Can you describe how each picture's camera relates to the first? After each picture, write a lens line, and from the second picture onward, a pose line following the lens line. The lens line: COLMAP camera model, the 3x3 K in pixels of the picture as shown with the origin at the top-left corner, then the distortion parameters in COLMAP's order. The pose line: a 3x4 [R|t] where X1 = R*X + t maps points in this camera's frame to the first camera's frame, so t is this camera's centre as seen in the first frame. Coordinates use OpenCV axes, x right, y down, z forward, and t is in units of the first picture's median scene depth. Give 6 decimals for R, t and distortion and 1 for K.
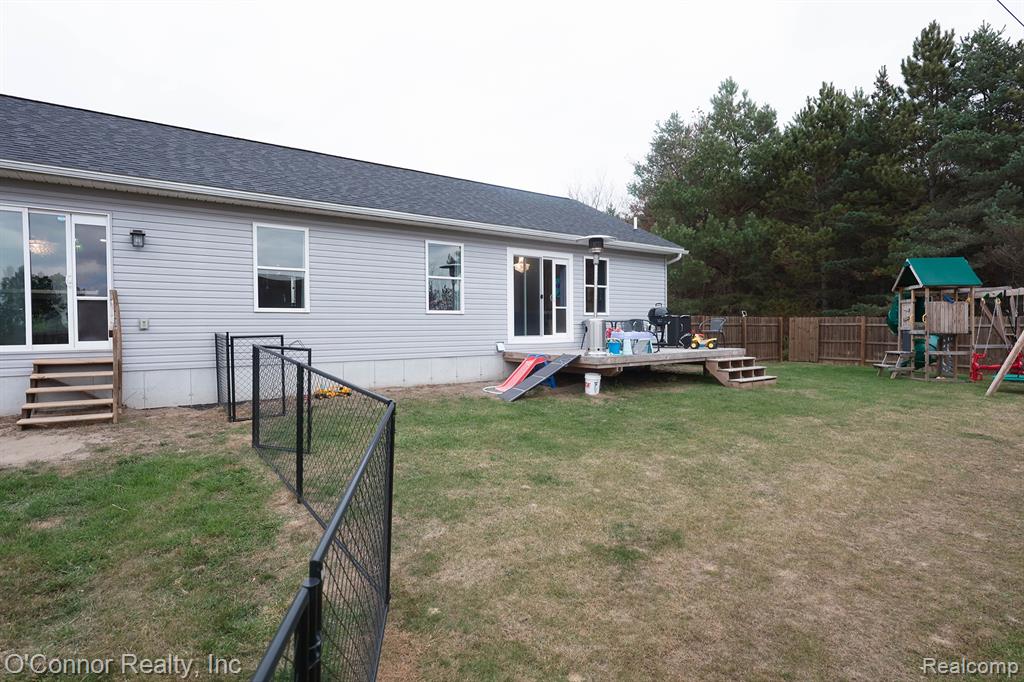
lens RADIAL K [[511.8, 0, 512.4], [0, 511.8, 351.1], [0, 0, 1]] dist [-0.004021, -0.002527]
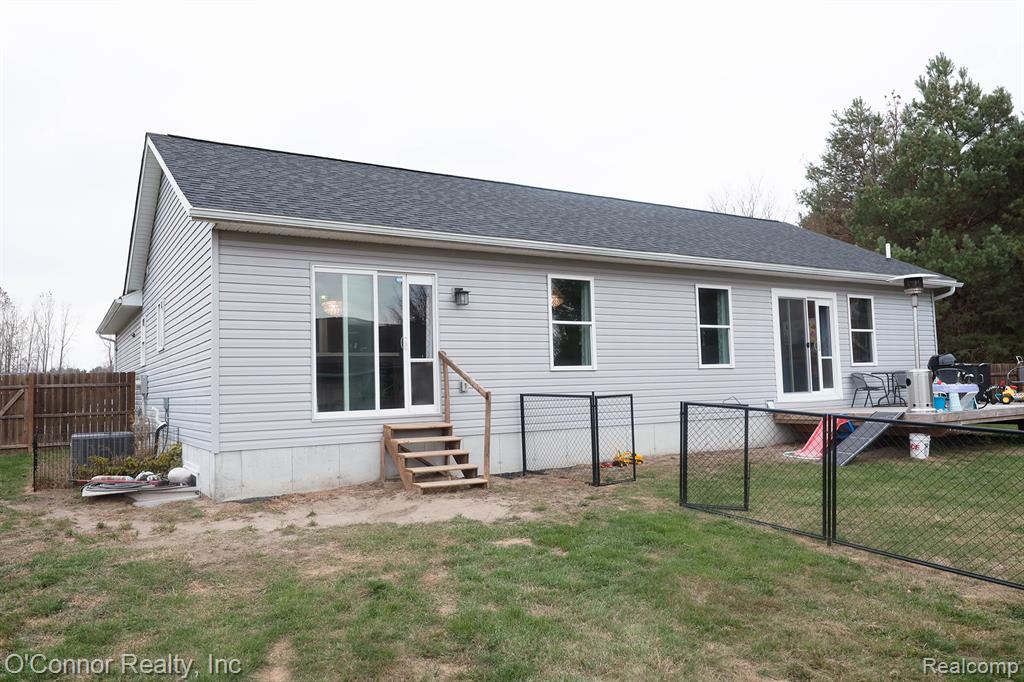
lens RADIAL K [[740.6, 0, 512.4], [0, 740.6, 339.9], [0, 0, 1]] dist [-0.011240, 0.009770]
pose [[0.997327, -0.026654, -0.068030, -0.331227], [0.018868, 0.993458, -0.112625, 0.011126], [0.070587, 0.111040, 0.991306, -0.219188]]
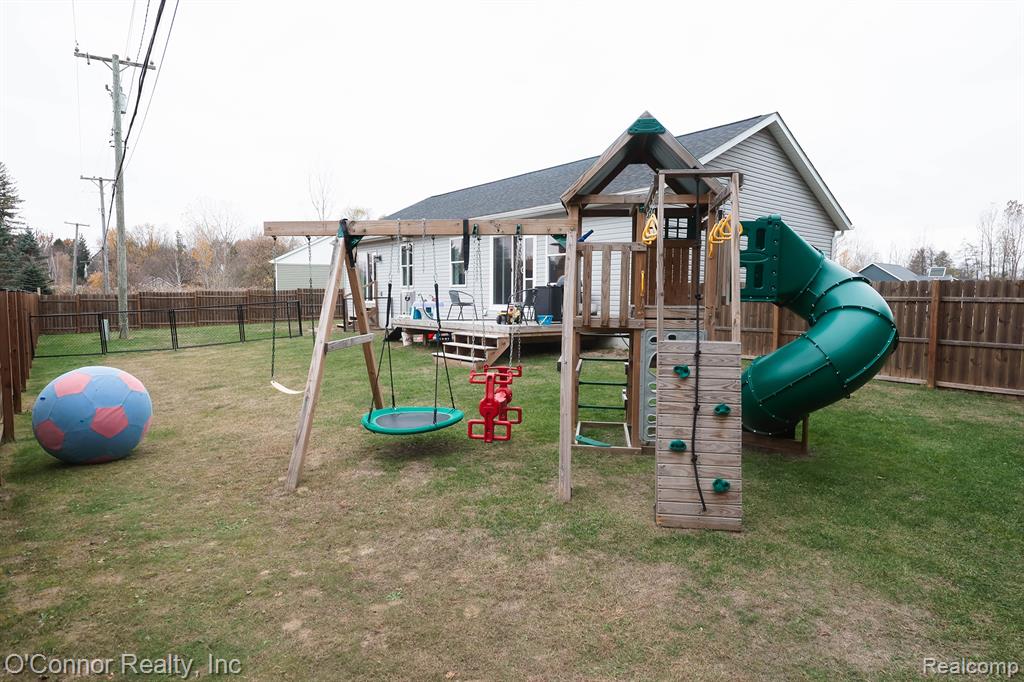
lens RADIAL K [[571.3, 0, 509.2], [0, 571.3, 341.9], [0, 0, 1]] dist [-0.026005, -0.000119]
pose [[0.058315, 0.086691, -0.994527, 1.291670], [-0.059539, 0.994751, 0.083219, -0.052416], [0.996521, 0.054361, 0.063171, 0.903072]]
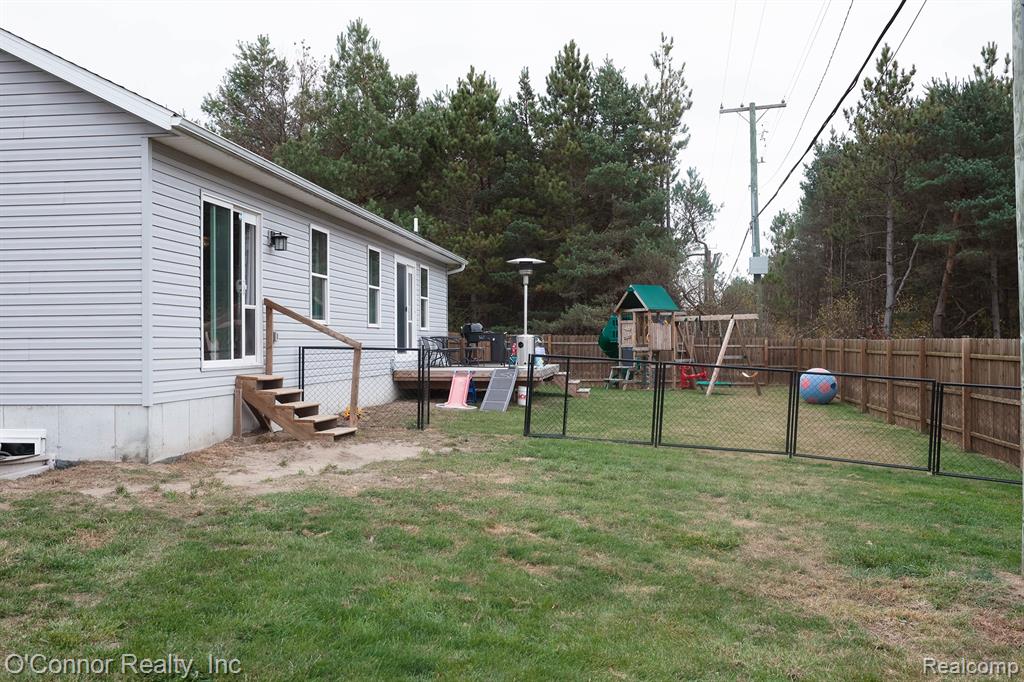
lens RADIAL K [[965.0, 0, 513.3], [0, 965.0, 335.8], [0, 0, 1]] dist [-0.013347, 0.000000]
pose [[0.678458, 0.009954, 0.734572, -1.027090], [0.034498, 0.998373, -0.045392, 0.022603], [-0.733829, 0.056138, 0.677011, -0.270769]]
